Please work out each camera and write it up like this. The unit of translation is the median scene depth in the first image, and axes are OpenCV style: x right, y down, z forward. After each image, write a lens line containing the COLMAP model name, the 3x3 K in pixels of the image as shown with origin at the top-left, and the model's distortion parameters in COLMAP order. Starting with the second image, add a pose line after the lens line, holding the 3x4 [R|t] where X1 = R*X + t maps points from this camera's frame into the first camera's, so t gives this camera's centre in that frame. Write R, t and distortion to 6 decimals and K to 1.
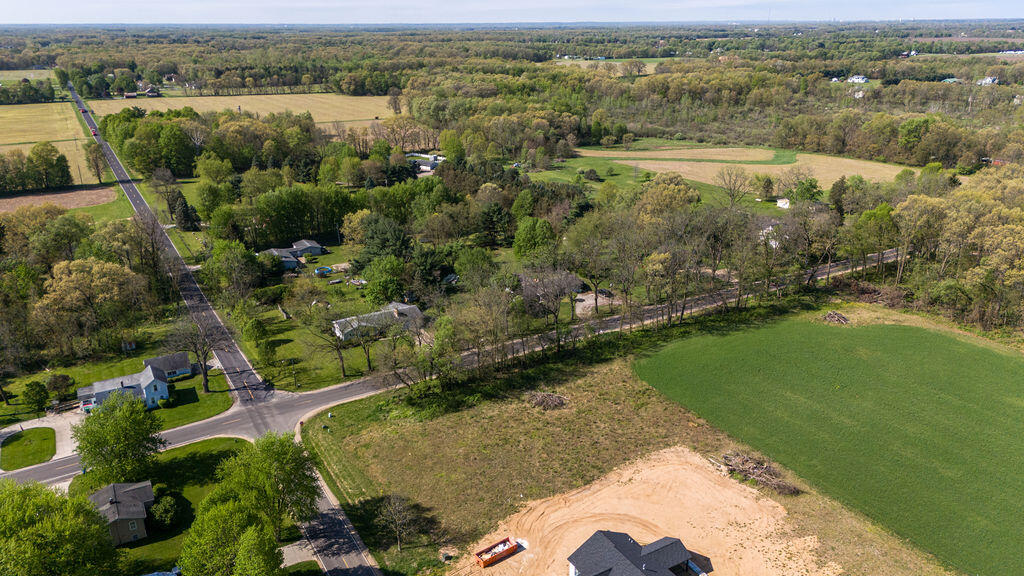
lens RADIAL K [[745.7, 0, 513.7], [0, 745.7, 297.2], [0, 0, 1]] dist [0.080257, -0.081490]
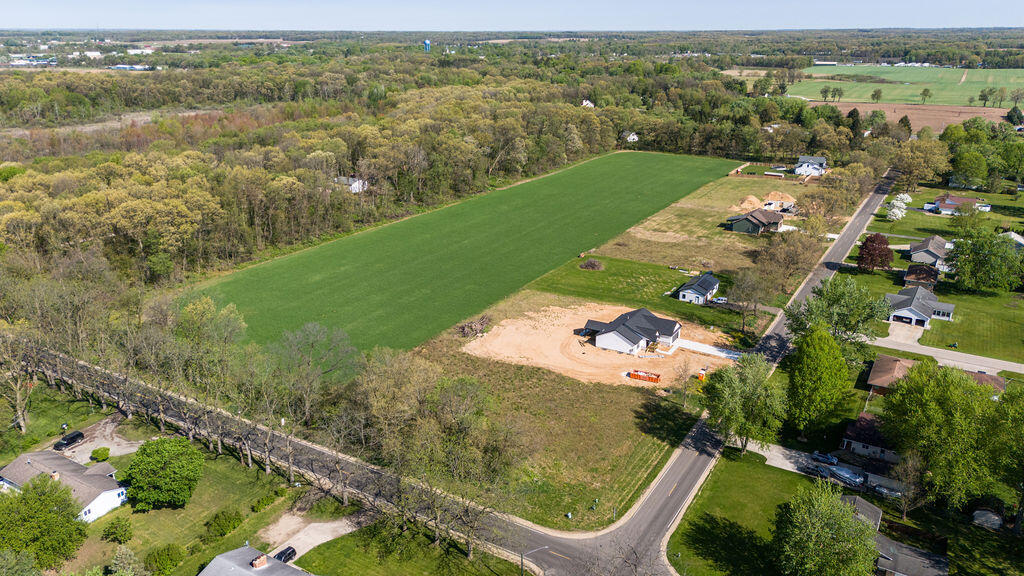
lens RADIAL K [[745.7, 0, 513.7], [0, 745.7, 297.2], [0, 0, 1]] dist [0.080257, -0.081490]
pose [[-0.476492, -0.289274, 0.830226, -0.747281], [0.306221, 0.830582, 0.465148, -0.389044], [-0.824126, 0.475872, -0.307184, 1.092713]]
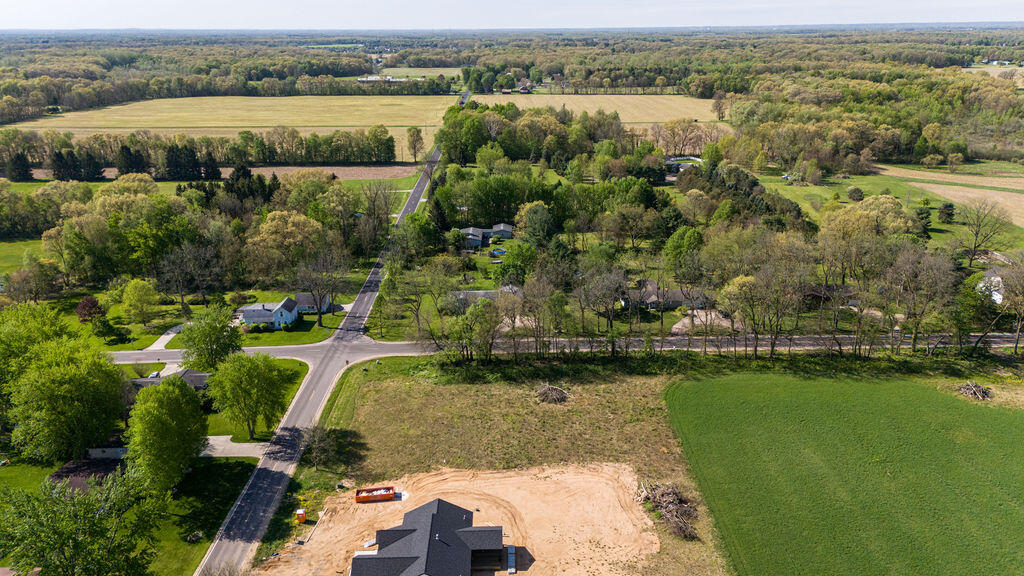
lens RADIAL K [[745.7, 0, 513.7], [0, 745.7, 297.2], [0, 0, 1]] dist [0.080257, -0.081490]
pose [[0.867790, 0.168163, -0.467612, 0.436129], [-0.169509, 0.984734, 0.039557, -0.023920], [0.467126, 0.044937, 0.883048, 0.054794]]
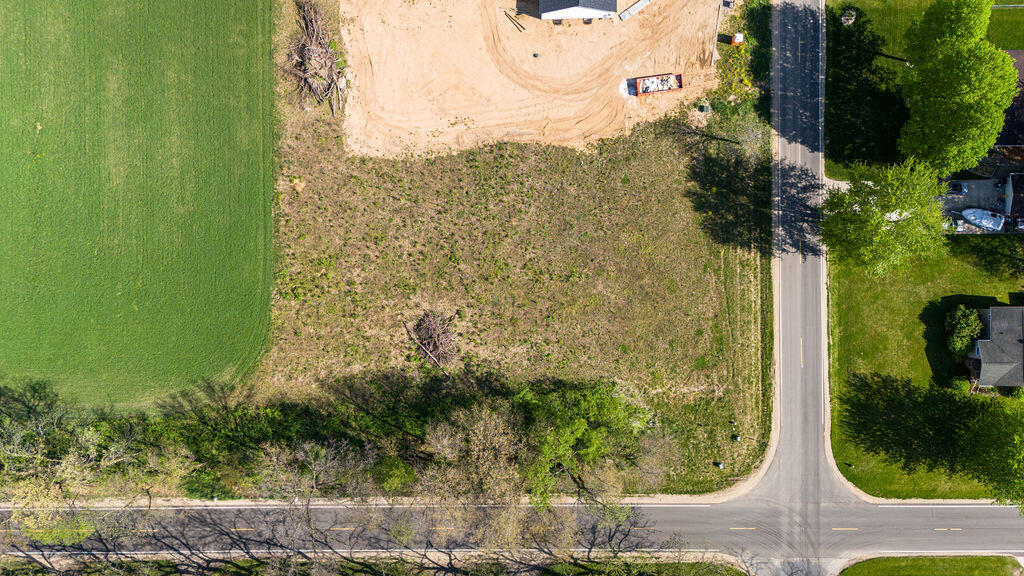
lens RADIAL K [[752.9, 0, 512.0], [0, 752.9, 288.0], [0, 0, 1]] dist [0.082686, -0.079613]
pose [[-0.863605, -0.502782, 0.037378, -0.018633], [0.206694, -0.285455, 0.935838, -0.460413], [-0.459853, 0.815920, 0.350442, 0.652853]]
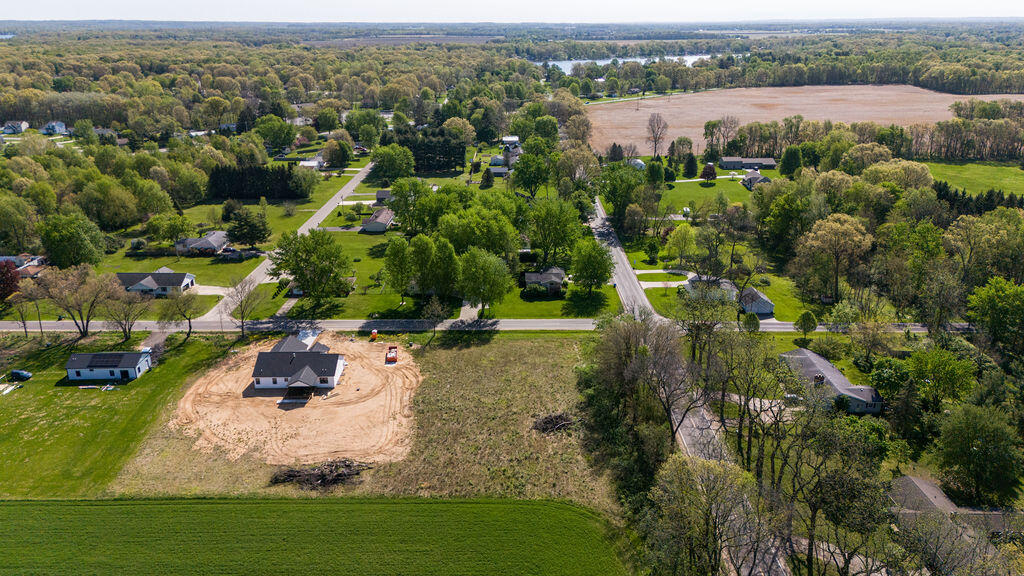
lens RADIAL K [[745.7, 0, 513.7], [0, 745.7, 297.2], [0, 0, 1]] dist [0.080257, -0.081490]
pose [[-0.508215, 0.303921, -0.805822, 0.728506], [-0.290537, 0.820312, 0.492622, -0.409179], [0.810744, 0.484478, -0.328594, 1.131203]]
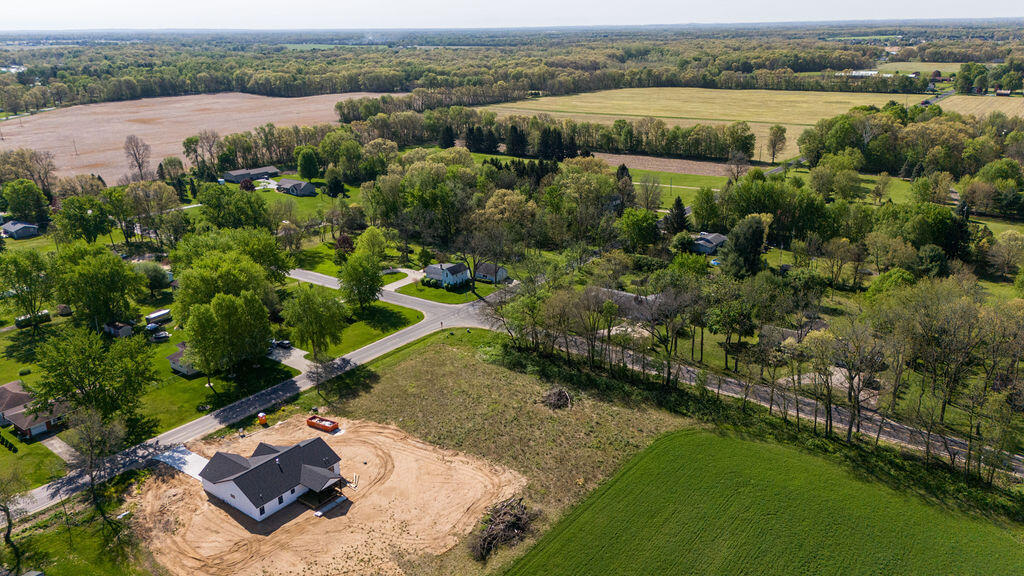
lens RADIAL K [[745.7, 0, 513.7], [0, 745.7, 297.2], [0, 0, 1]] dist [0.080257, -0.081490]
pose [[0.377293, 0.315723, -0.870614, 0.814486], [-0.308272, 0.929297, 0.203410, -0.167122], [0.873280, 0.191641, 0.447945, 0.446772]]
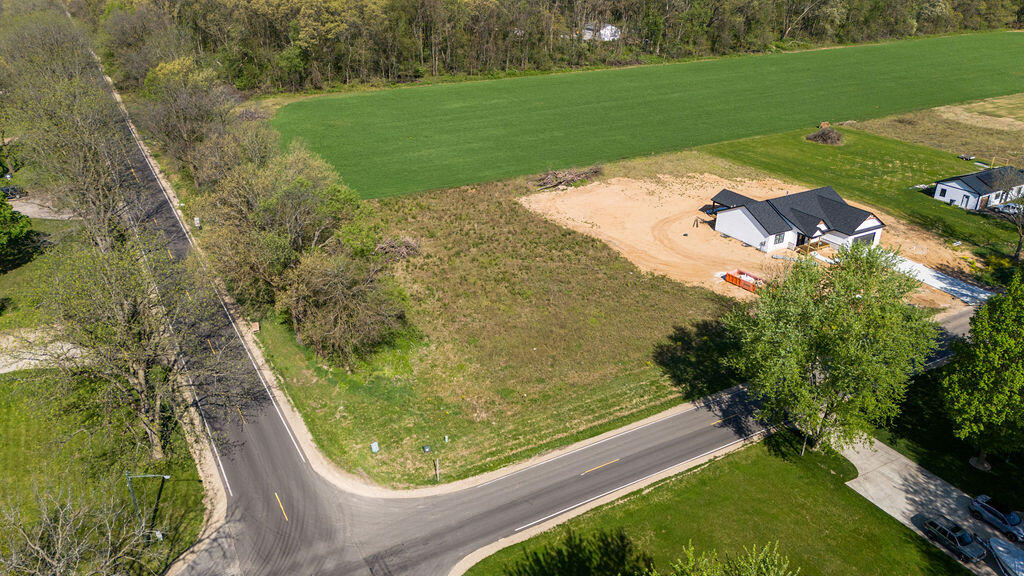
lens RADIAL K [[752.9, 0, 512.0], [0, 752.9, 288.0], [0, 0, 1]] dist [0.082686, -0.079613]
pose [[0.010792, -0.423026, 0.906053, -0.555397], [0.333777, 0.855660, 0.395523, -0.062261], [-0.942590, 0.298151, 0.150431, 0.769555]]
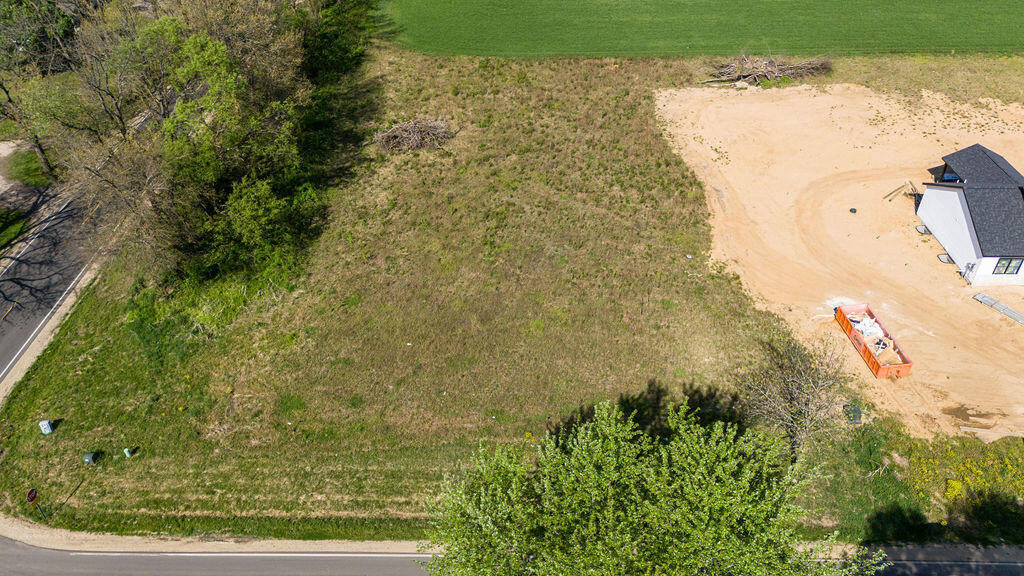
lens RADIAL K [[745.7, 0, 513.7], [0, 745.7, 297.2], [0, 0, 1]] dist [0.080257, -0.081490]
pose [[0.523309, -0.524495, 0.671605, -0.301504], [0.298175, 0.851018, 0.432273, 0.031538], [-0.798273, -0.025957, 0.601736, 0.610114]]
